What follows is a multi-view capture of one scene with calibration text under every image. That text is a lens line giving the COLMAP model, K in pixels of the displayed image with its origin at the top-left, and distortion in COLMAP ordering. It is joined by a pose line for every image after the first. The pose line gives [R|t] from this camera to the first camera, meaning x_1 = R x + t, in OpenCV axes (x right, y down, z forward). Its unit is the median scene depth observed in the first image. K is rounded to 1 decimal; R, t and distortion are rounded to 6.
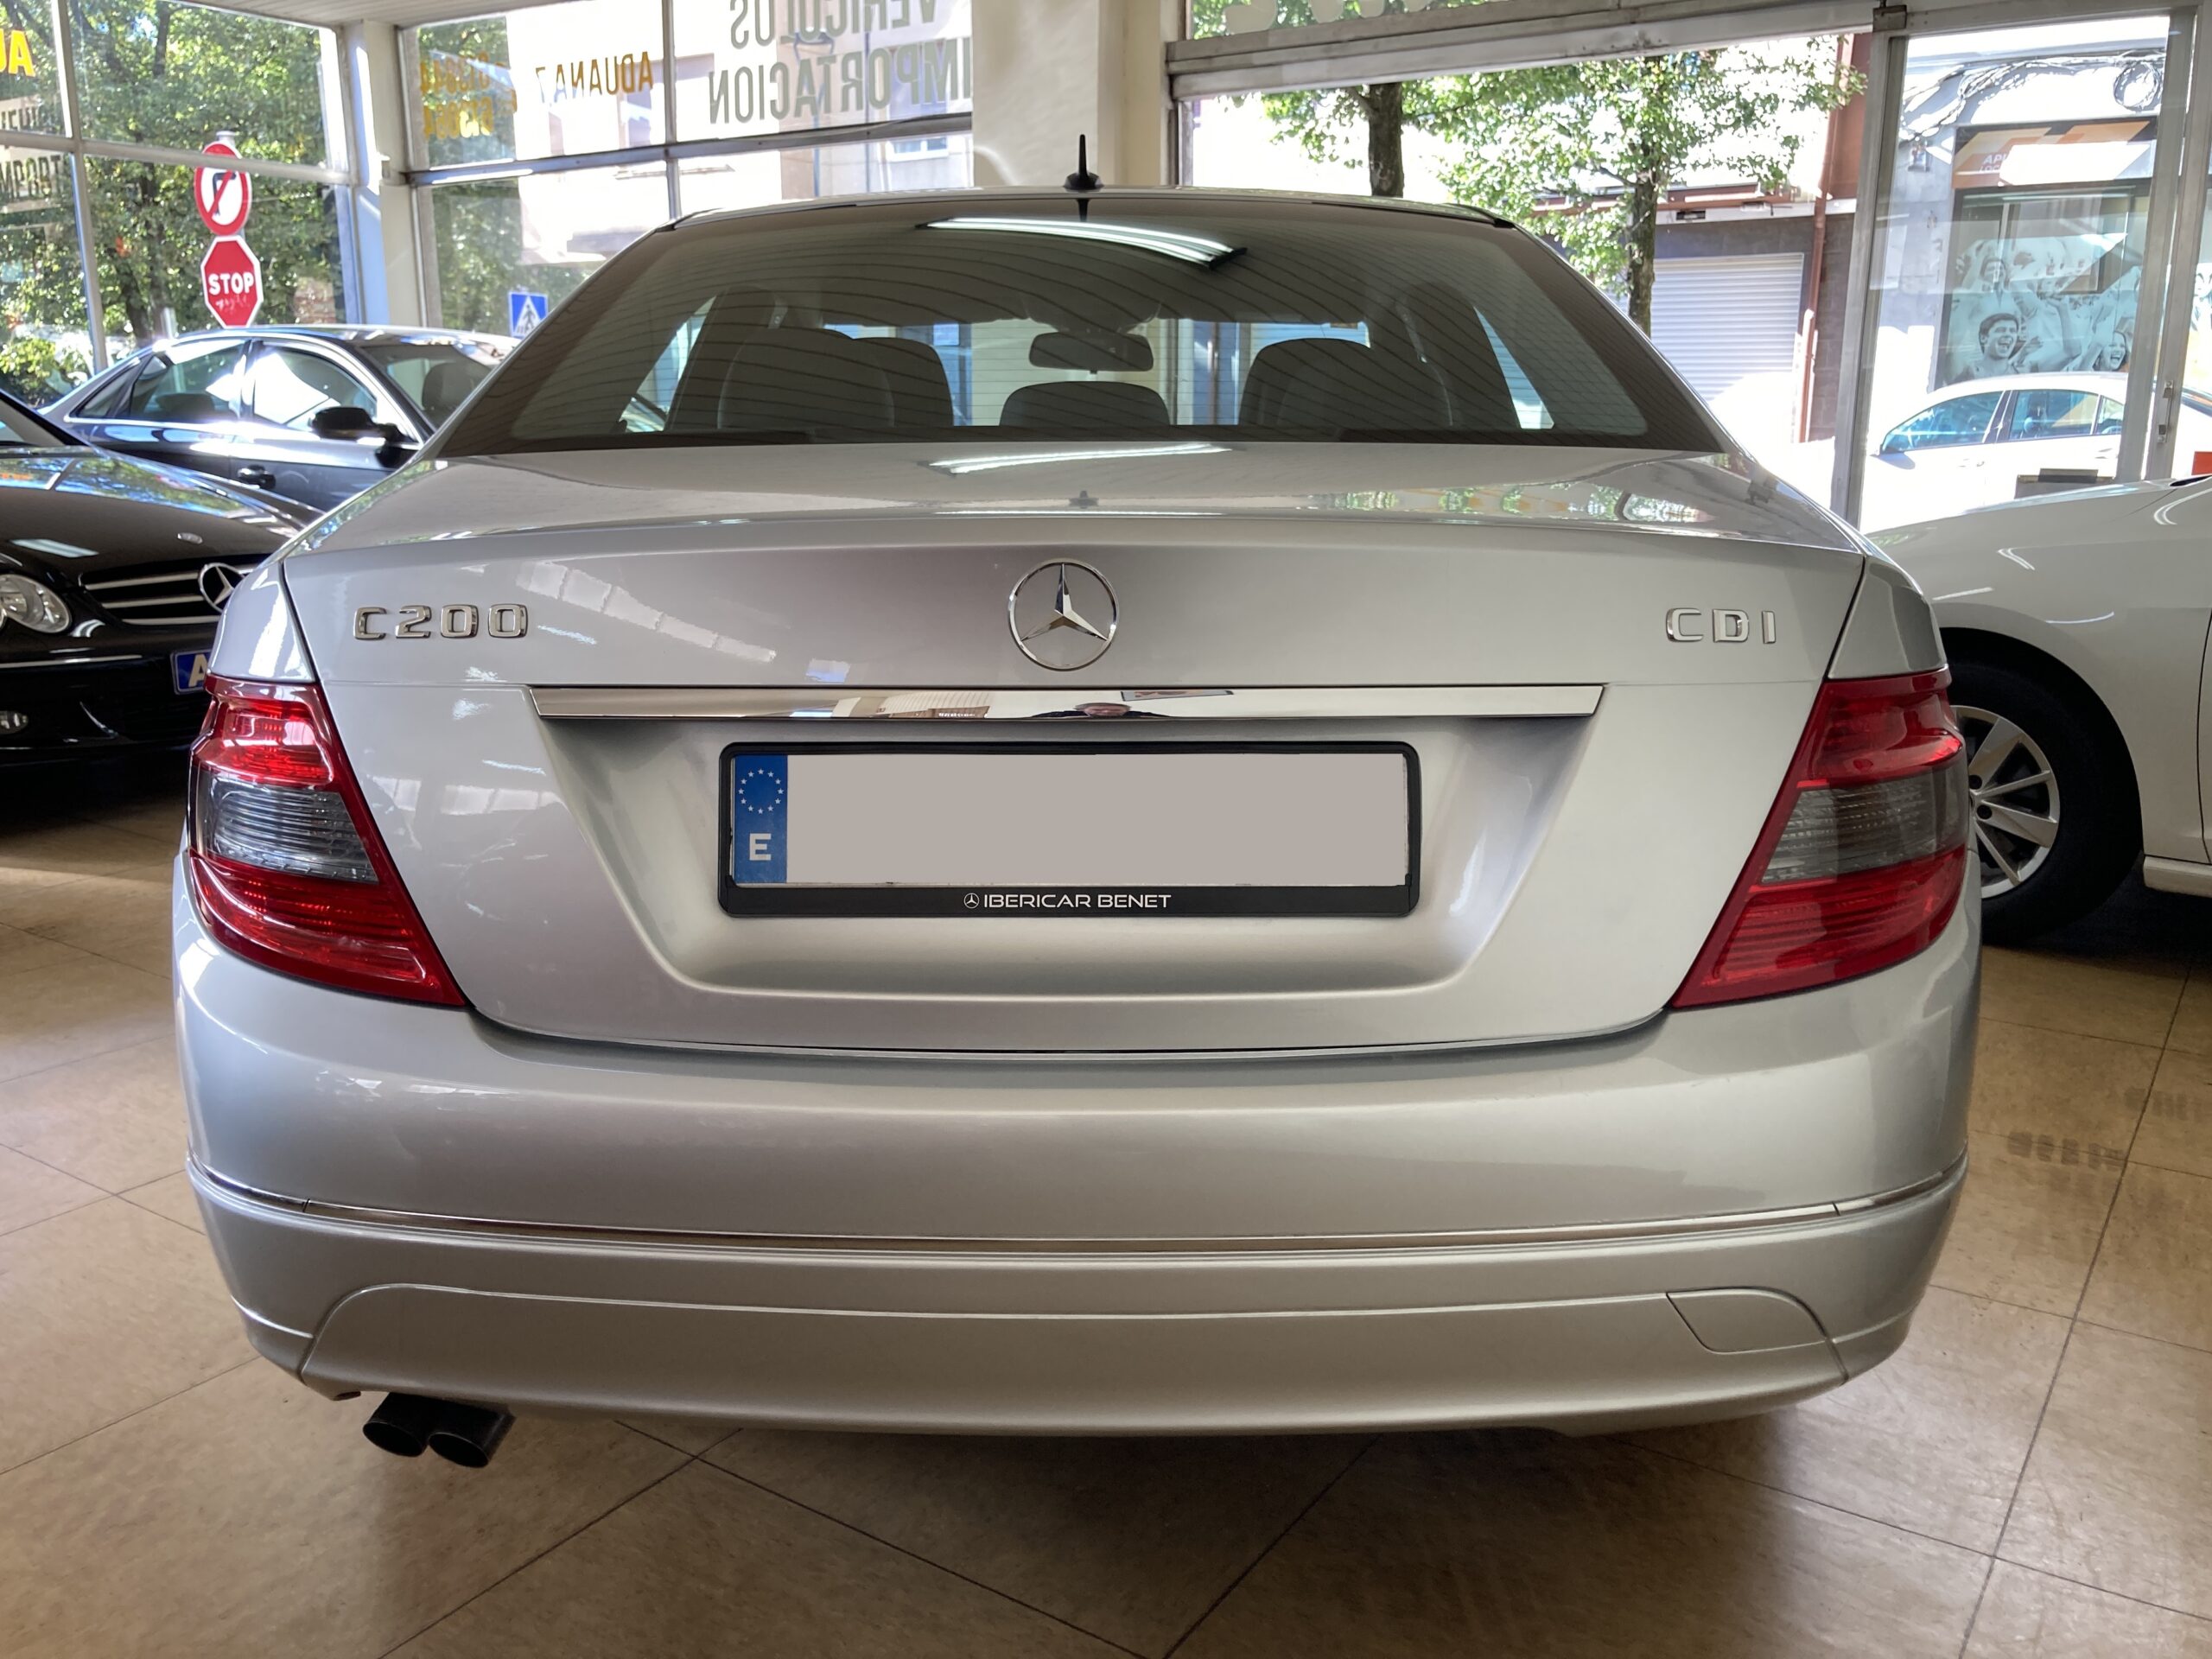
lens RADIAL K [[1796.4, 0, 1087.1], [0, 1796.4, 825.5], [0, 0, 1]] dist [0.031968, -0.045960]
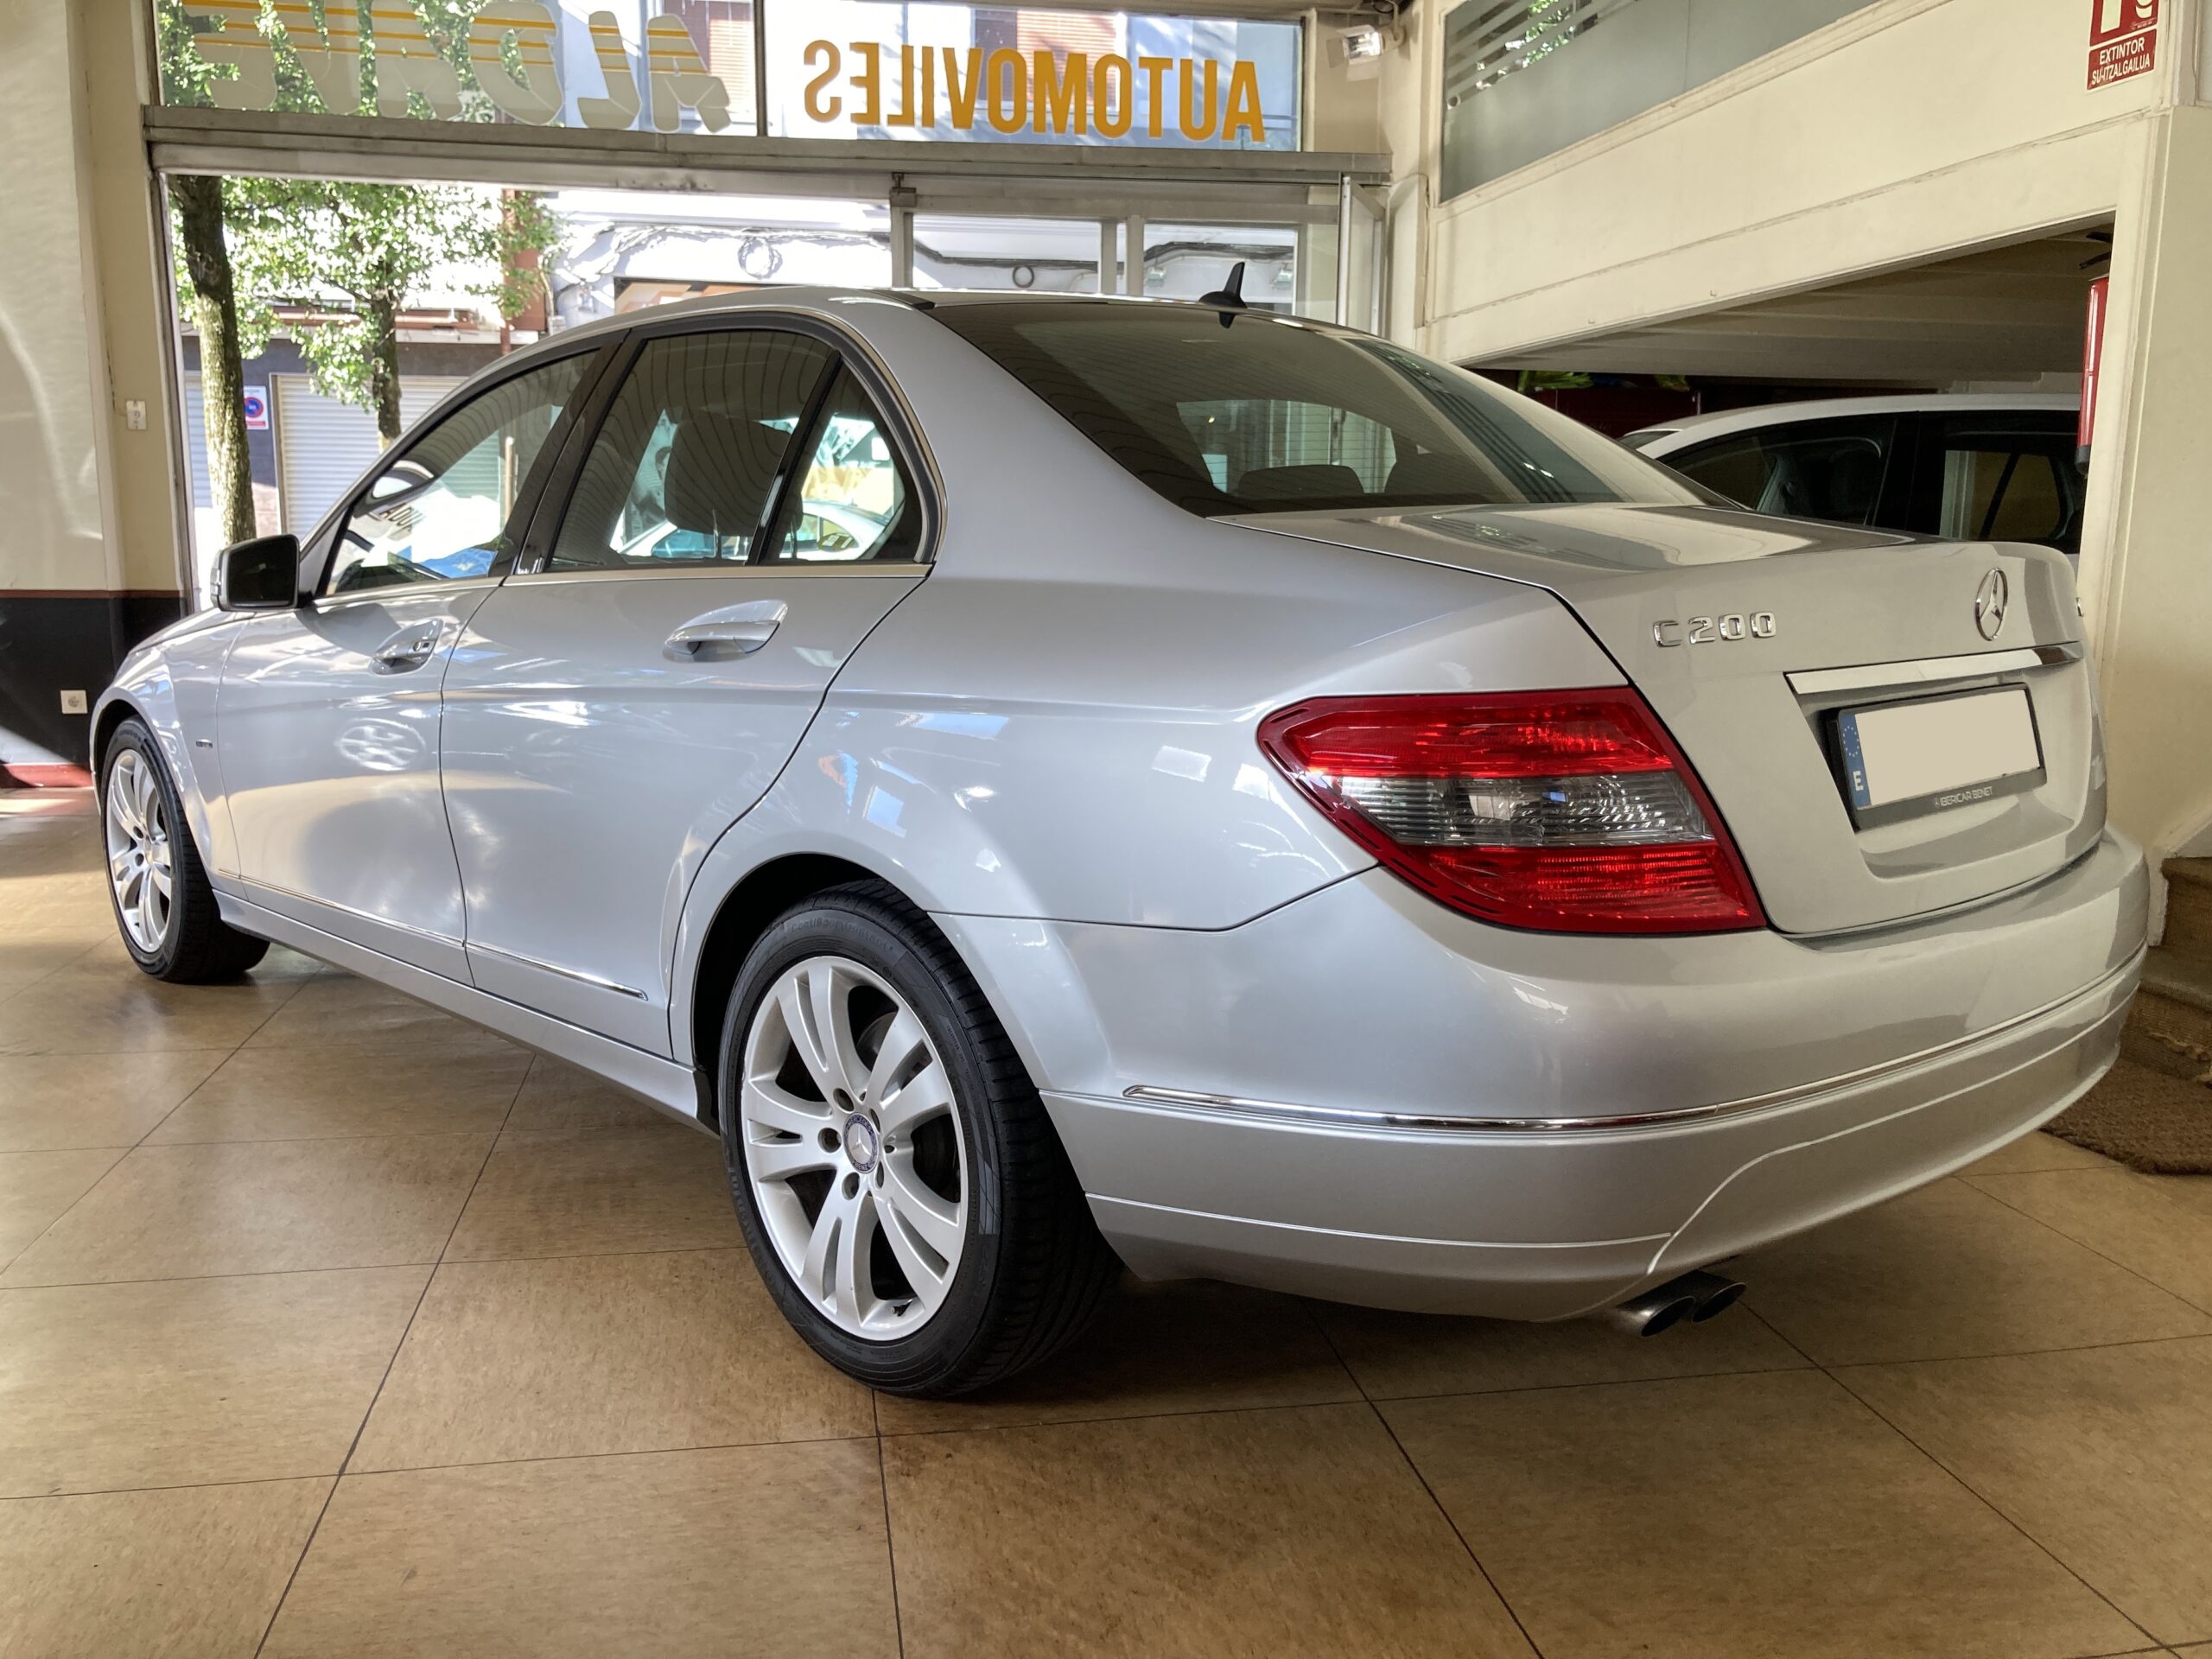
lens RADIAL K [[1796.4, 0, 1094.2], [0, 1796.4, 812.1], [0, 0, 1]] dist [0.031968, -0.045960]
pose [[0.724928, -0.100620, 0.681436, -0.119748], [0.148782, 0.988794, -0.012275, -0.002678], [-0.672565, 0.110284, 0.731774, 0.029636]]
